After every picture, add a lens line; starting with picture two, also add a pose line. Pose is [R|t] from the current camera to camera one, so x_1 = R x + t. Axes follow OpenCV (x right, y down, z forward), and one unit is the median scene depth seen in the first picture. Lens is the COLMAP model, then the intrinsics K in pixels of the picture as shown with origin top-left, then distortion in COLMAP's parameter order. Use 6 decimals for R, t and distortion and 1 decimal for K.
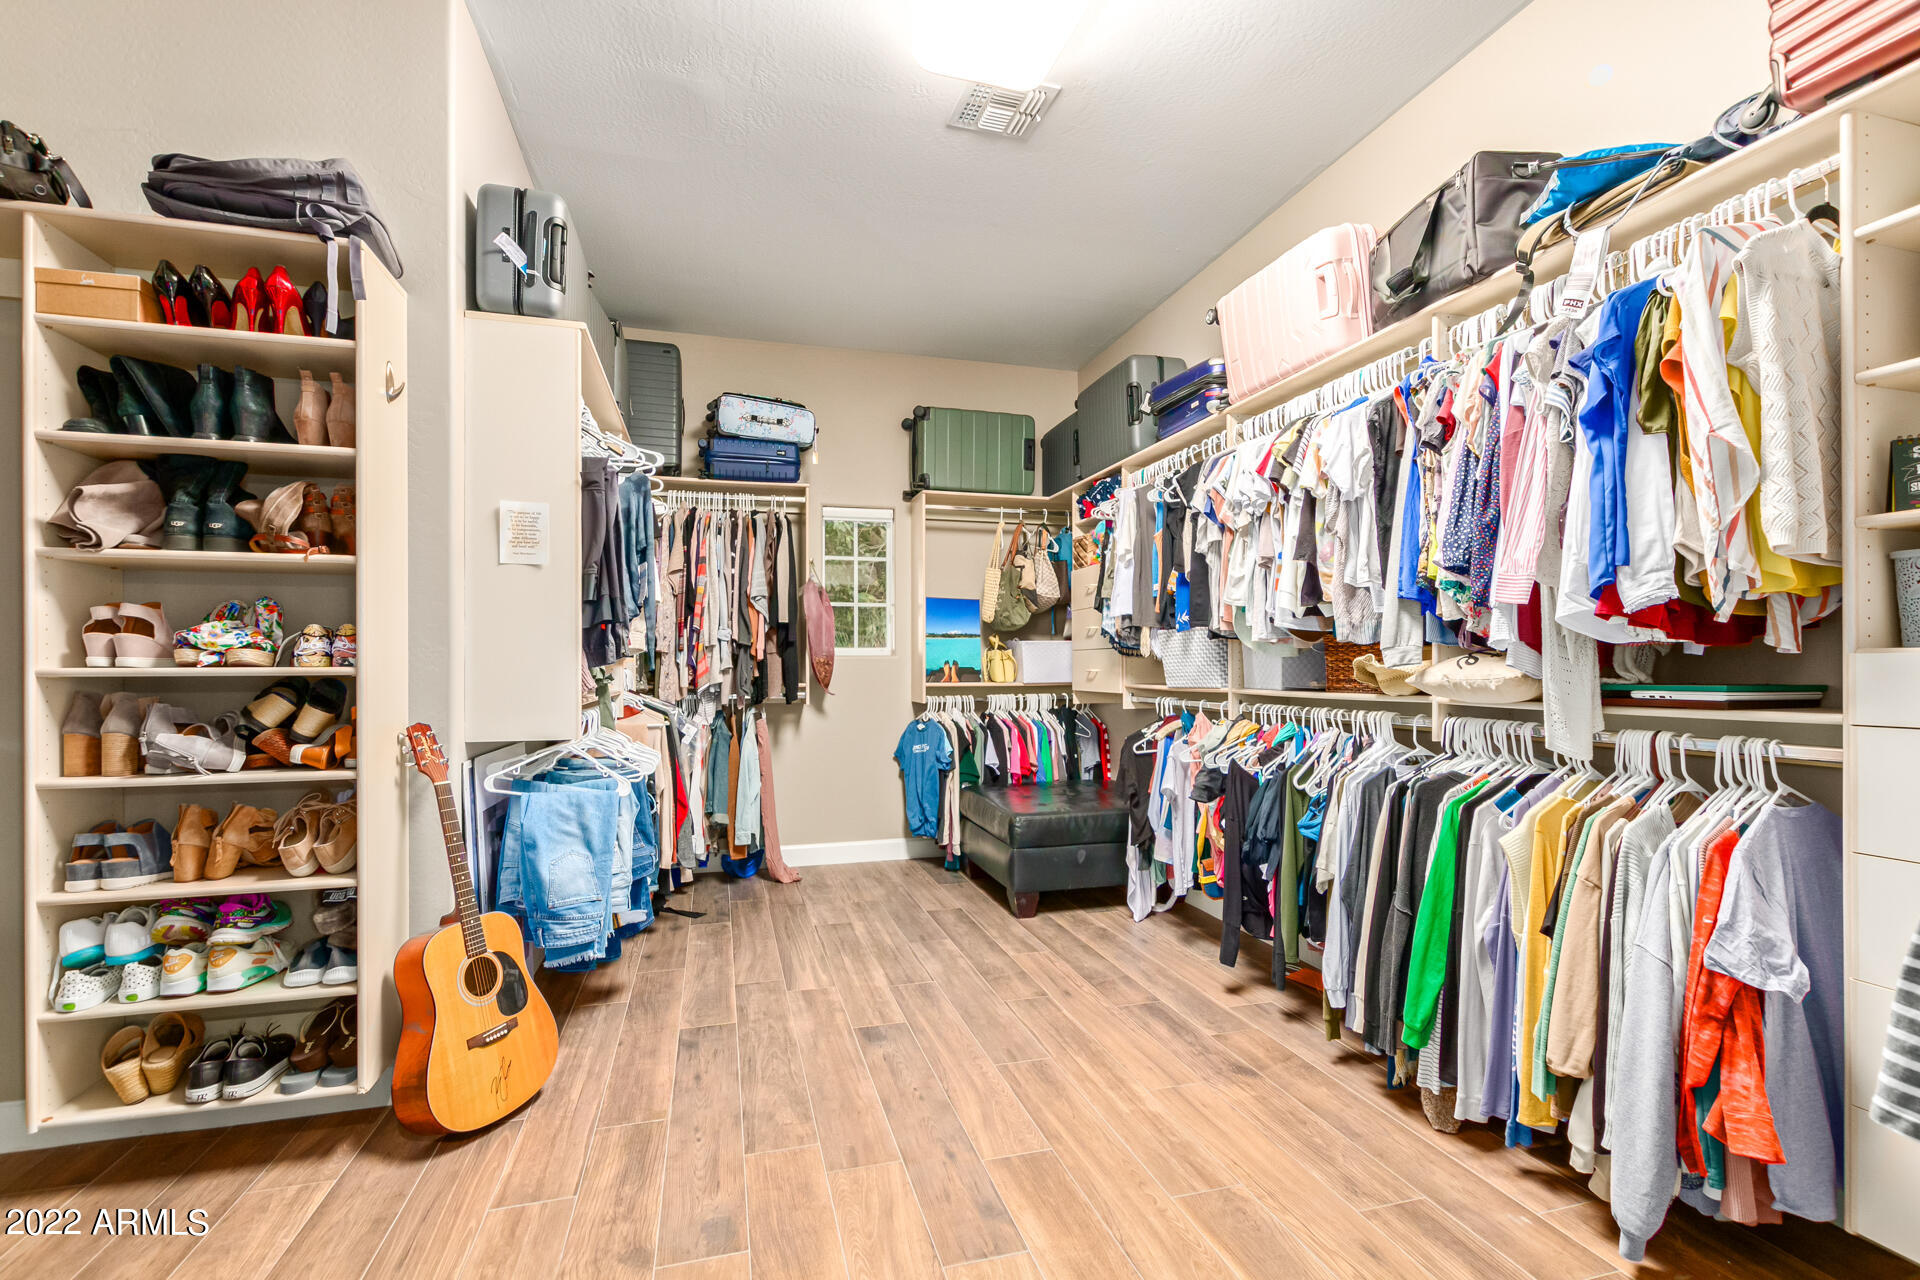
lens RADIAL K [[875.0, 0, 964.3], [0, 875.0, 663.8], [0, 0, 1]] dist [0.004145, -0.001162]
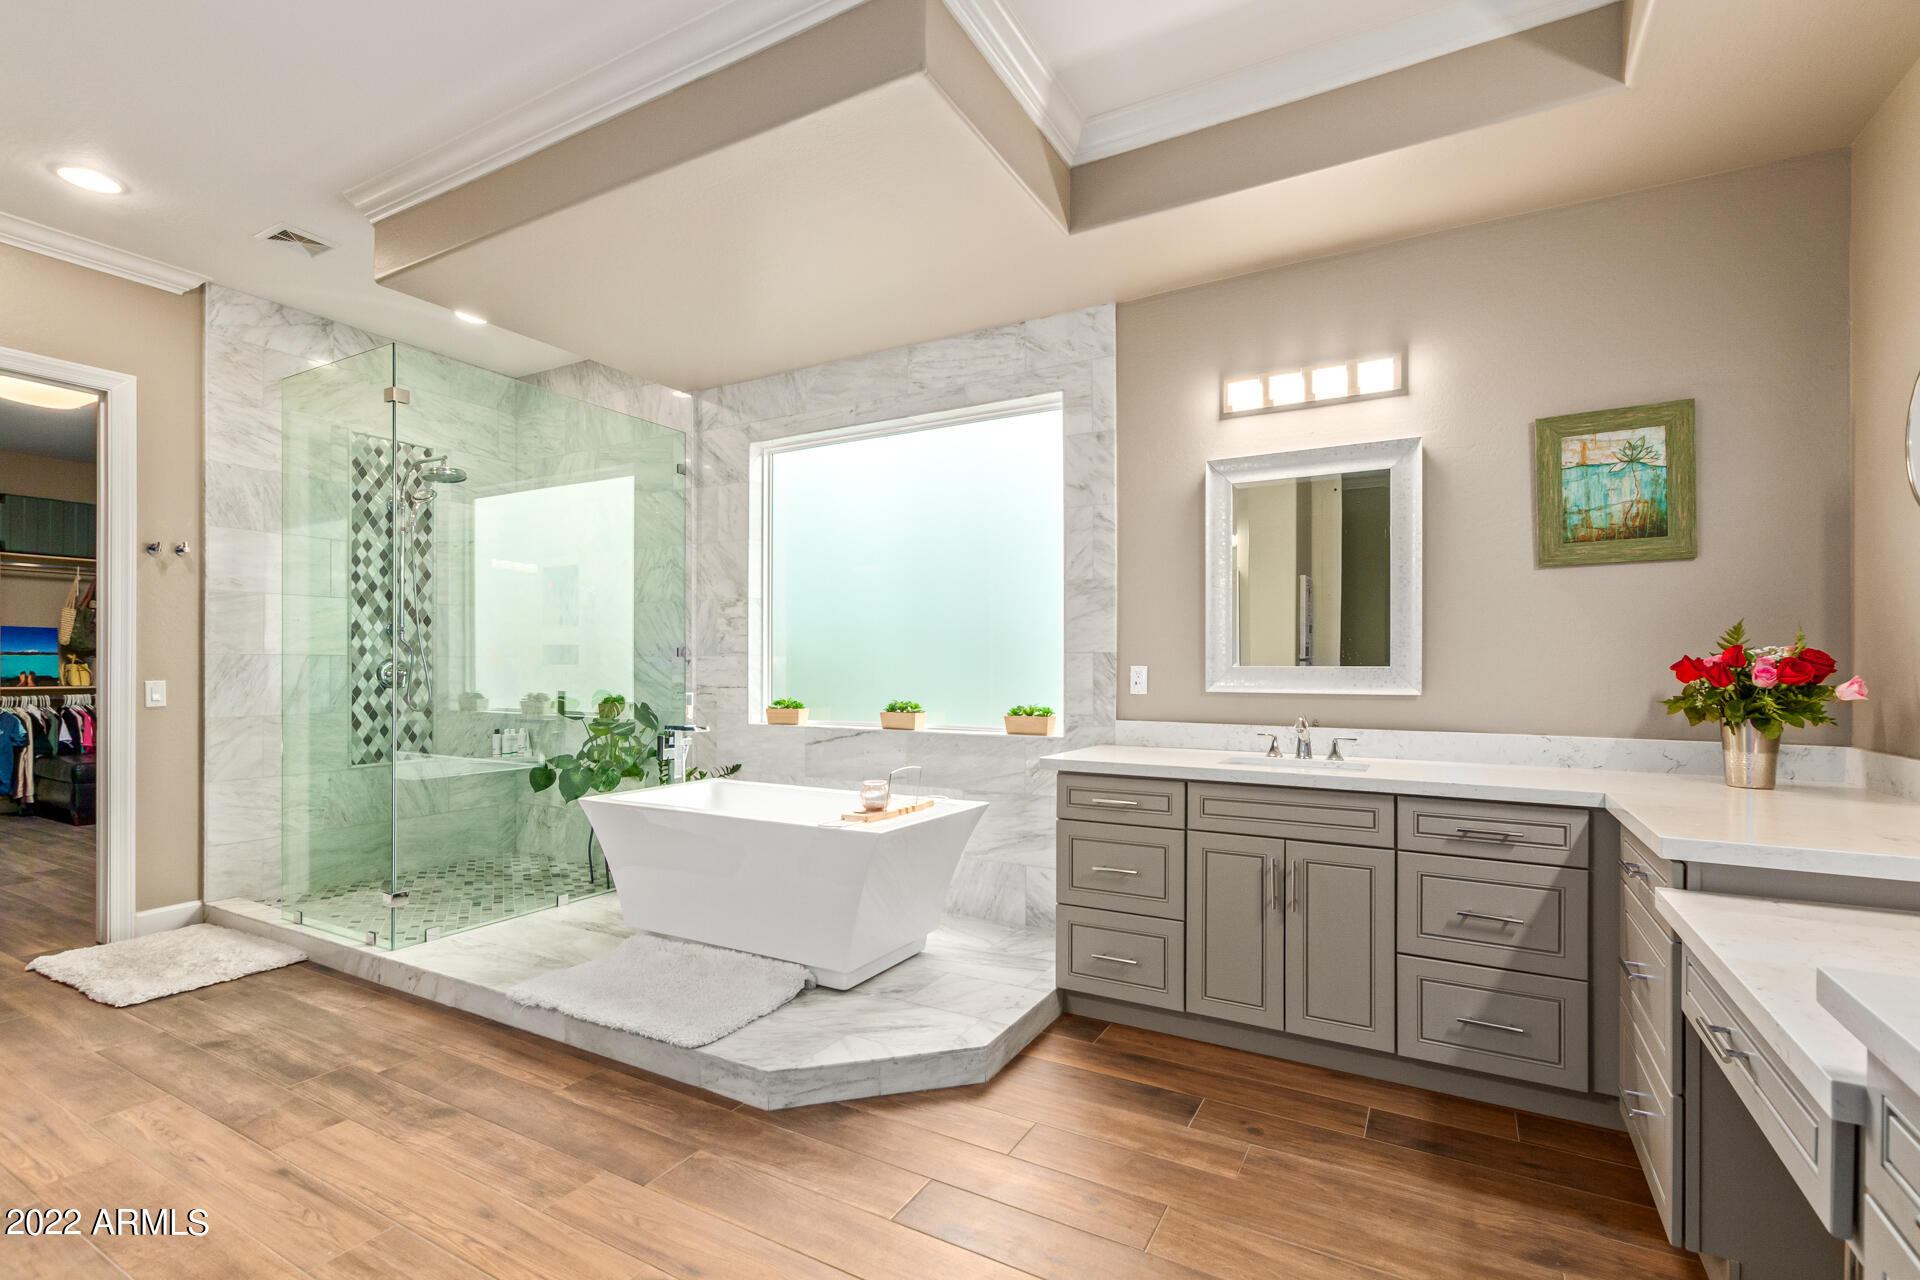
lens RADIAL K [[875.0, 0, 964.3], [0, 875.0, 663.8], [0, 0, 1]] dist [0.004145, -0.001162]
pose [[0.713023, 0.003114, 0.701134, 0.078546], [-0.001992, 0.999995, -0.002417, -0.017534], [-0.701138, 0.000327, 0.713025, -1.210607]]
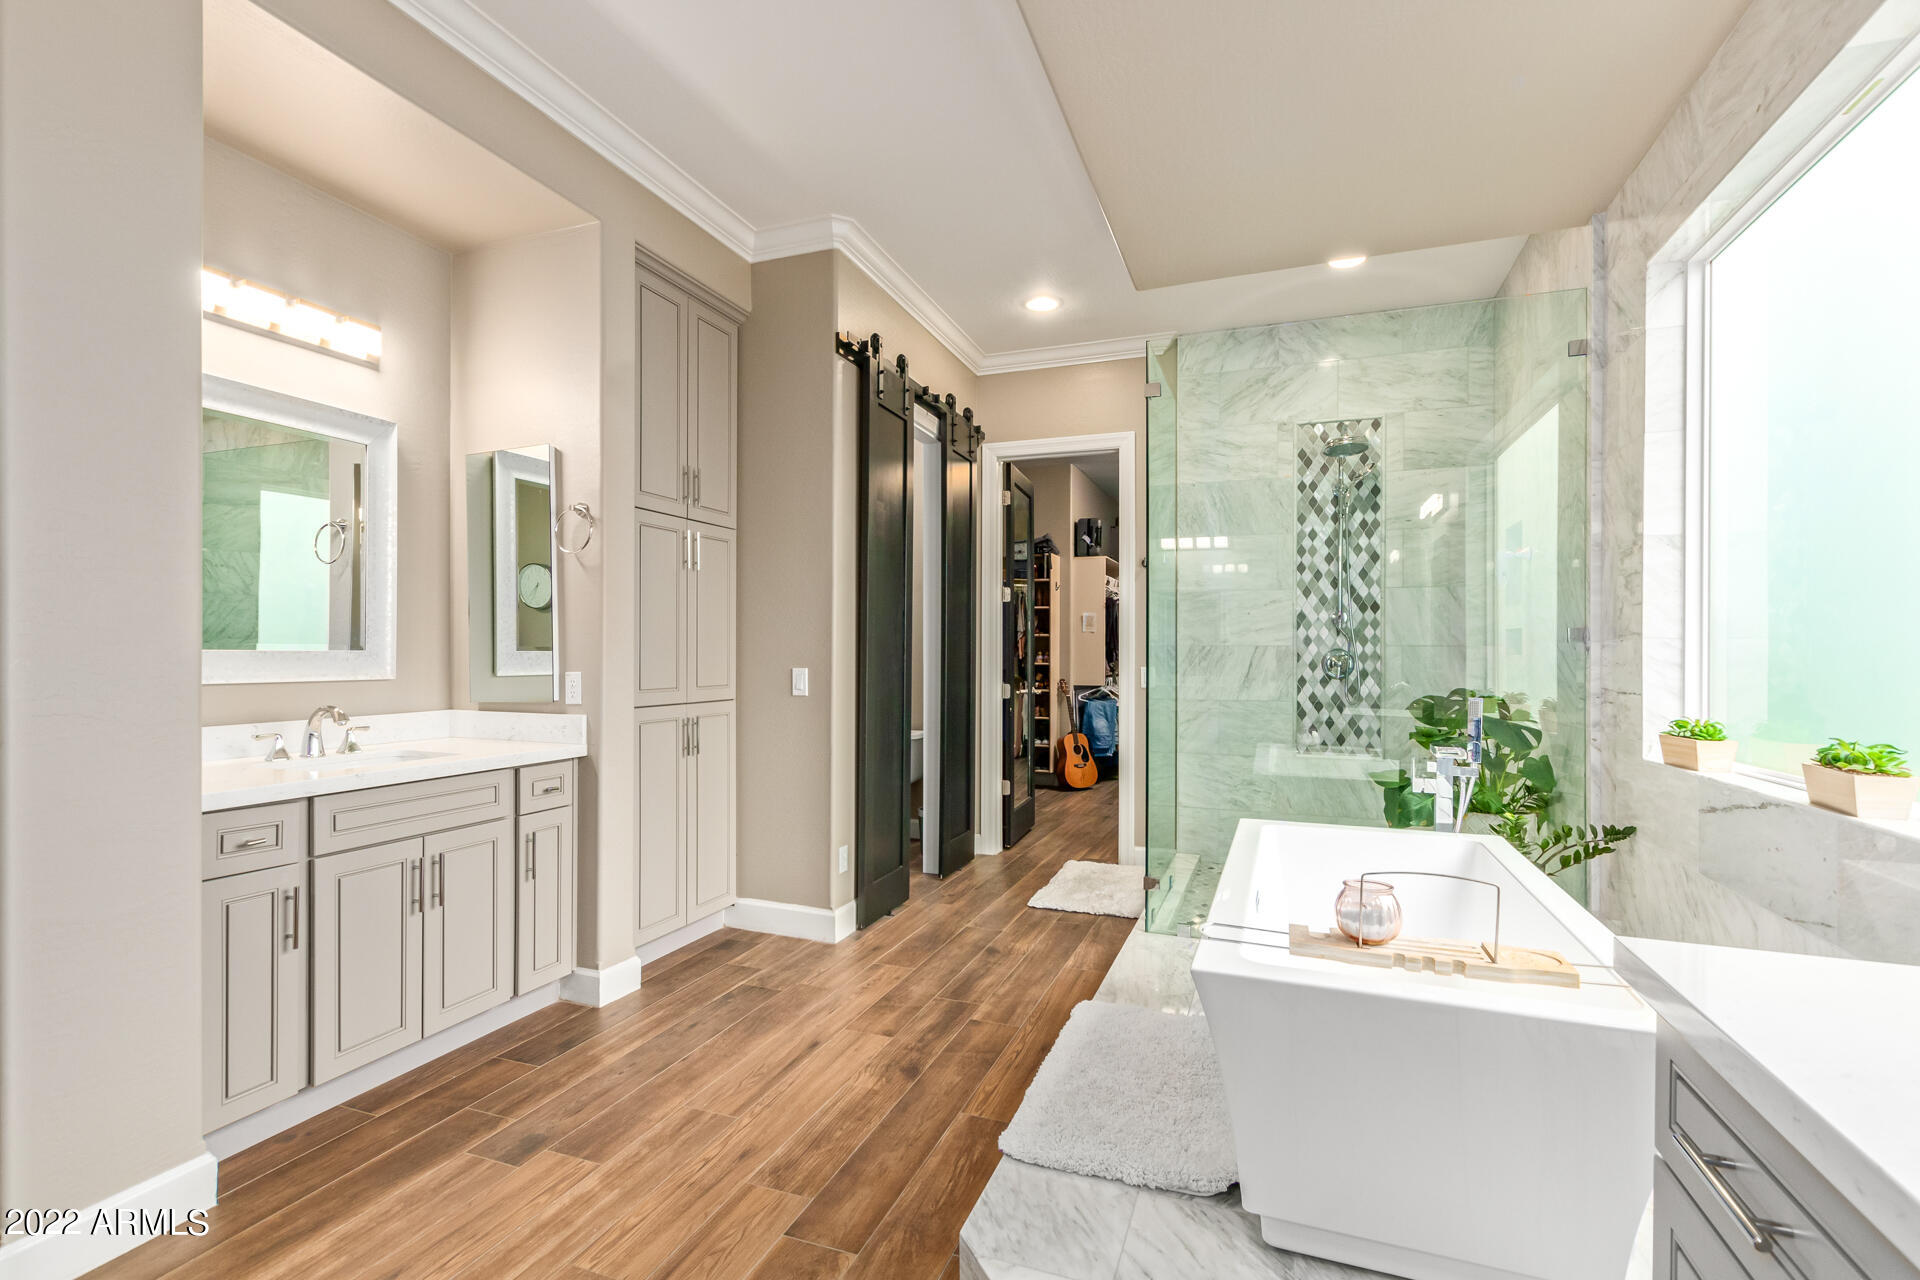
lens RADIAL K [[875.0, 0, 964.3], [0, 875.0, 663.8], [0, 0, 1]] dist [0.004145, -0.001162]
pose [[0.802814, 0.008897, -0.596163, 0.588983], [-0.001628, 0.999918, 0.012730, -0.019452], [0.596227, -0.009249, 0.802763, -1.046764]]
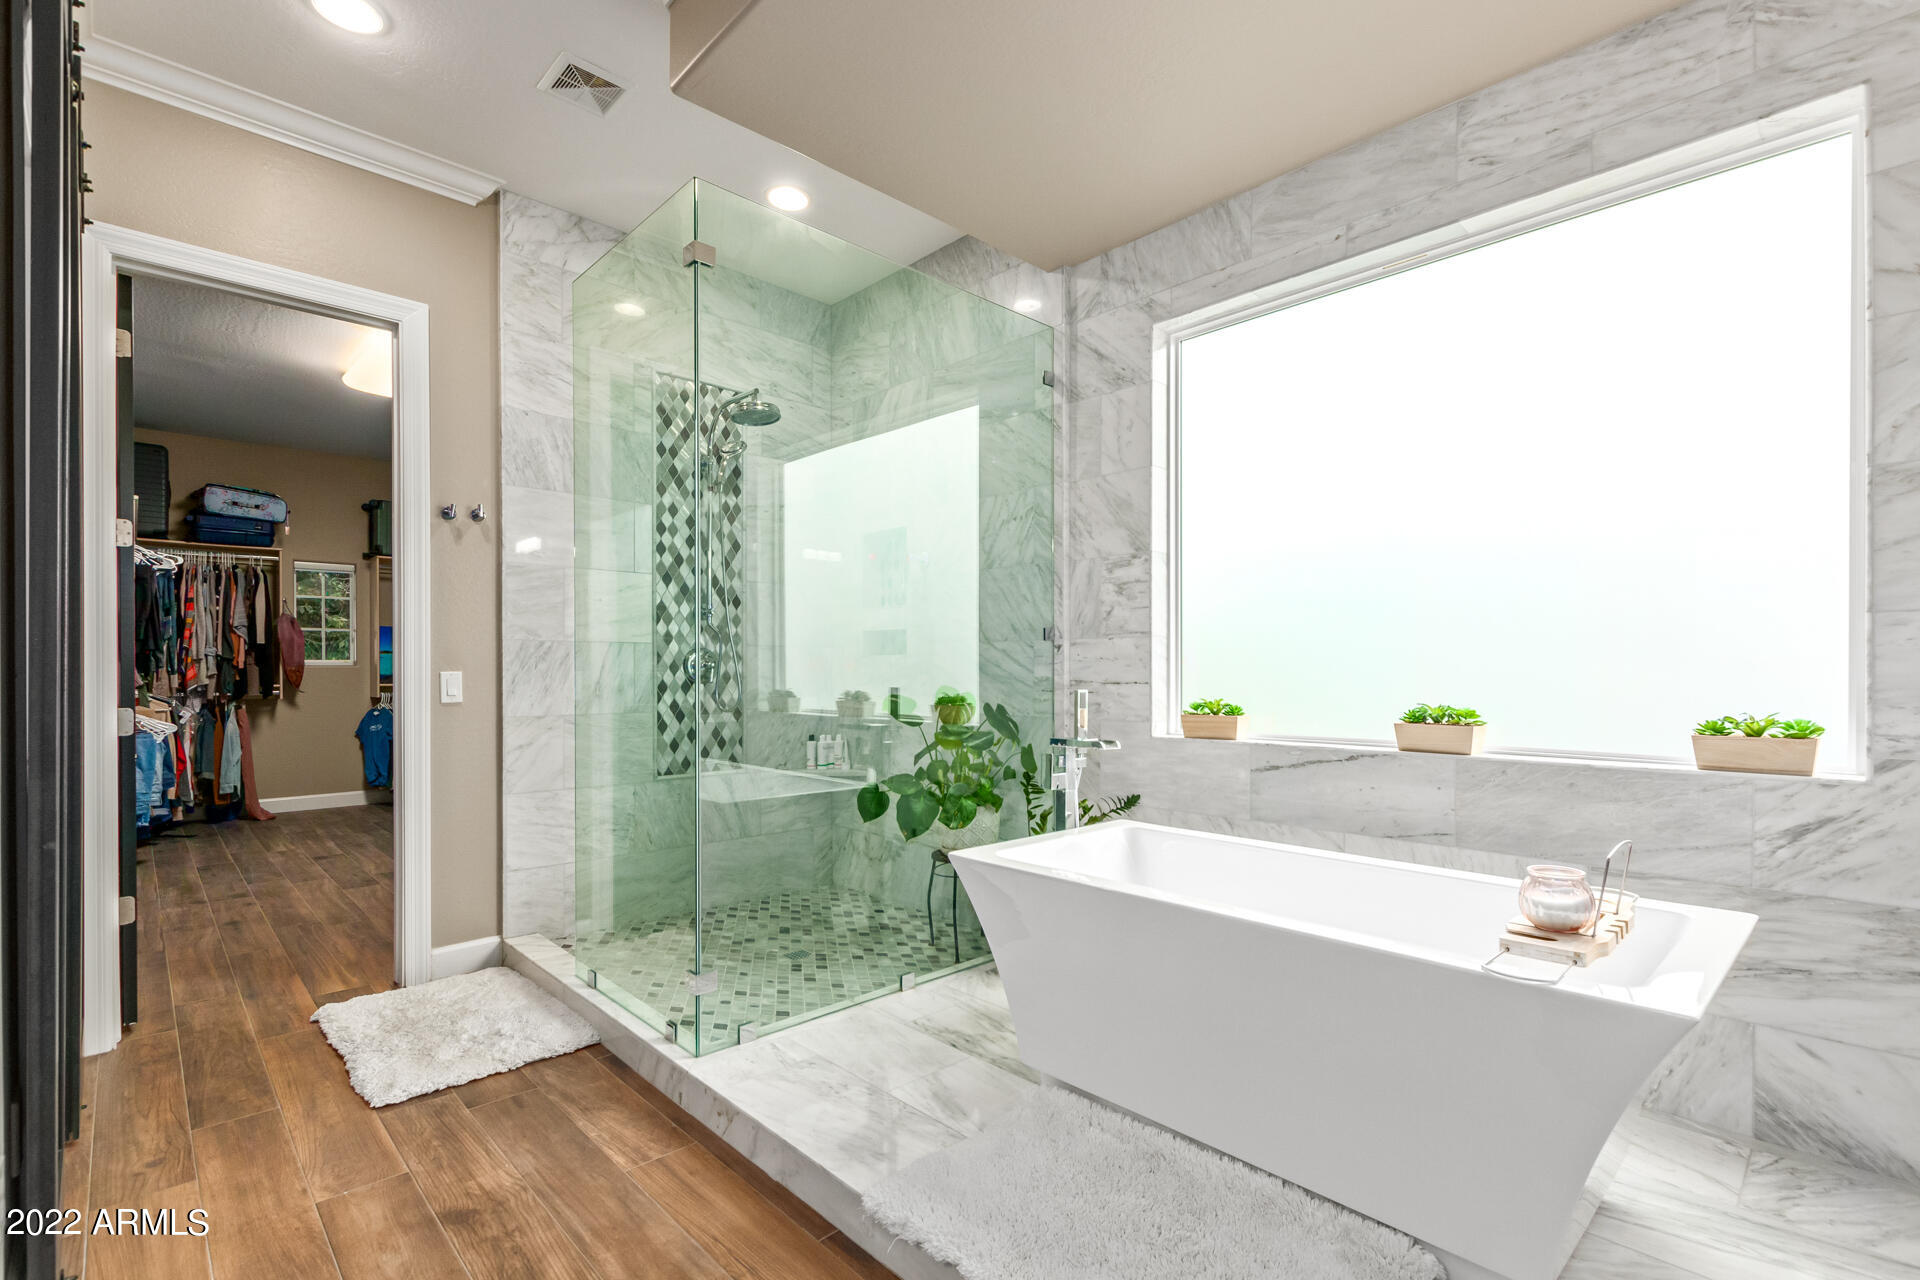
lens RADIAL K [[878.5, 0, 957.8], [0, 878.5, 672.3], [0, 0, 1]] dist [0.007642, -0.000365]
pose [[0.888244, -0.000915, 0.459371, 0.154389], [-0.000440, 0.999996, 0.002843, -0.002827], [-0.459372, -0.002728, 0.888240, -0.865752]]
